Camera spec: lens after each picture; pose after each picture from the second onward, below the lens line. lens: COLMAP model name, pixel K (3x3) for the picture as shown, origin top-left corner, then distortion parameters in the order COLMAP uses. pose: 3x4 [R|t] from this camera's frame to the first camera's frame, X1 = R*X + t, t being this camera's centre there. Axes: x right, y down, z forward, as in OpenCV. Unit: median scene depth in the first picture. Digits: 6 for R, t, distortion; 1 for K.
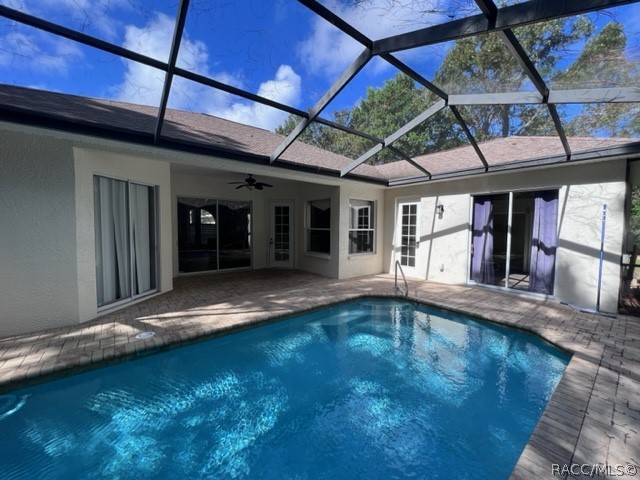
lens RADIAL K [[257.1, 0, 320.0], [0, 257.1, 240.0], [0, 0, 1]] dist [-0.000332, -0.000201]
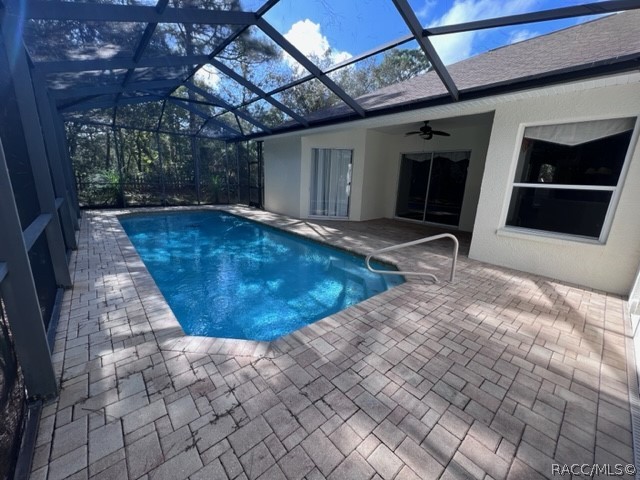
lens RADIAL K [[257.1, 0, 320.0], [0, 257.1, 240.0], [0, 0, 1]] dist [-0.000332, -0.000201]
pose [[0.035489, 0.230392, -0.972451, 1.167296], [-0.094431, 0.969483, 0.226243, -0.016515], [0.994899, 0.083800, 0.056163, 0.927859]]
